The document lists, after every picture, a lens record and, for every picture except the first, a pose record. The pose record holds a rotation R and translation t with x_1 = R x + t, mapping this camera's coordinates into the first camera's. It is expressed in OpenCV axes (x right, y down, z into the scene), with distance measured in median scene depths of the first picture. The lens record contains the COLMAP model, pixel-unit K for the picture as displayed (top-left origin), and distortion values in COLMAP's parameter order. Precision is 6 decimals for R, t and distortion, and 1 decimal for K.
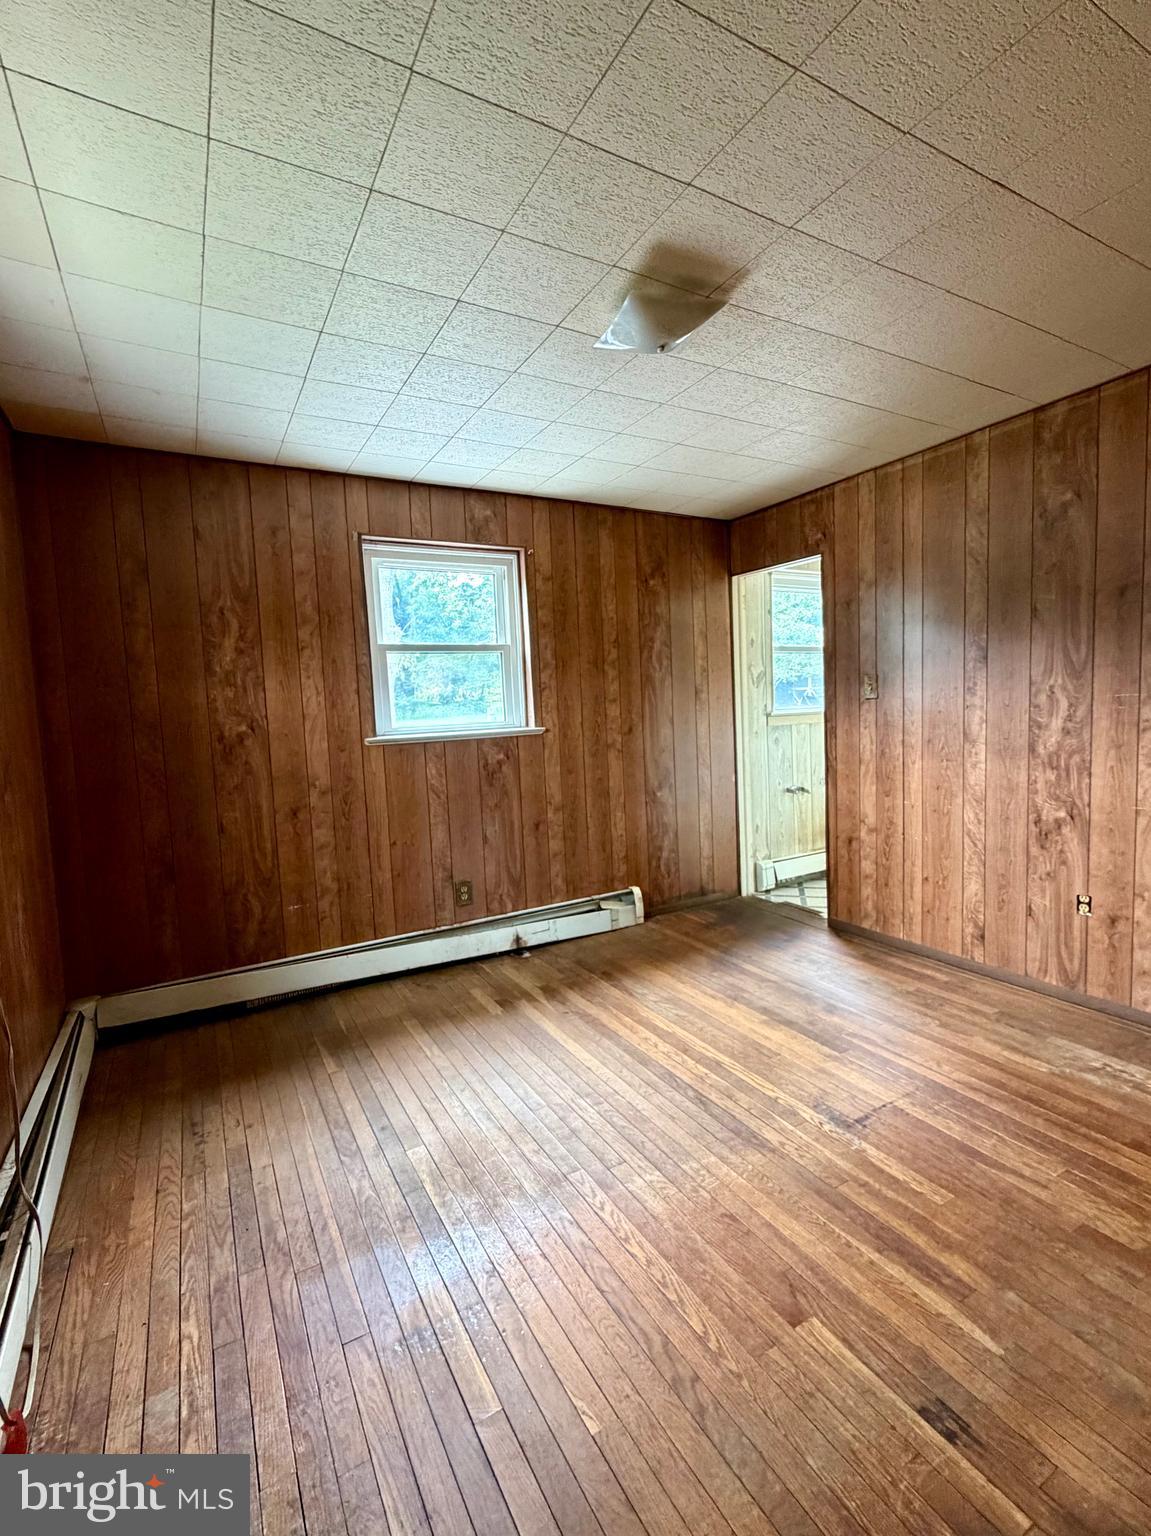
lens RADIAL K [[687.3, 0, 575.5], [0, 687.3, 768.0], [0, 0, 1]] dist [-0.002785, -0.000096]
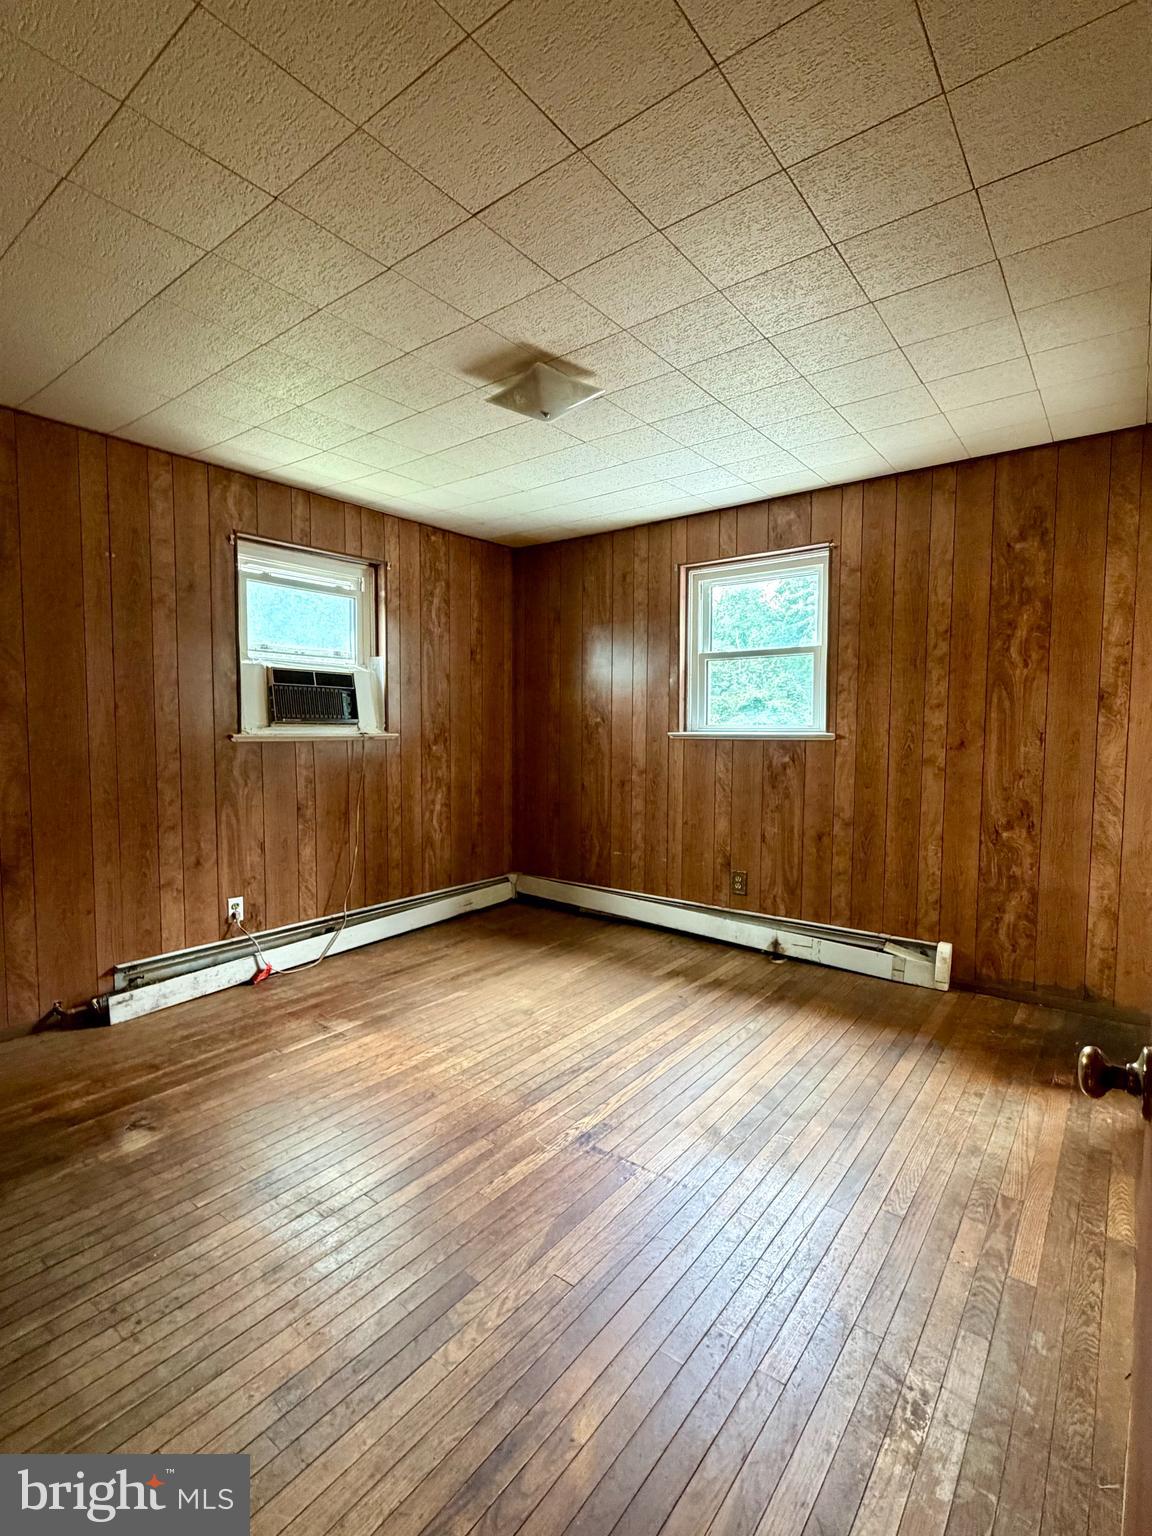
lens RADIAL K [[686.2, 0, 557.1], [0, 686.2, 772.4], [0, 0, 1]] dist [-0.002191, -0.000027]
pose [[0.396832, 0.111162, -0.911135, 0.712219], [-0.094445, 0.992316, 0.079932, -0.049555], [0.913019, 0.054333, 0.404281, 0.313036]]
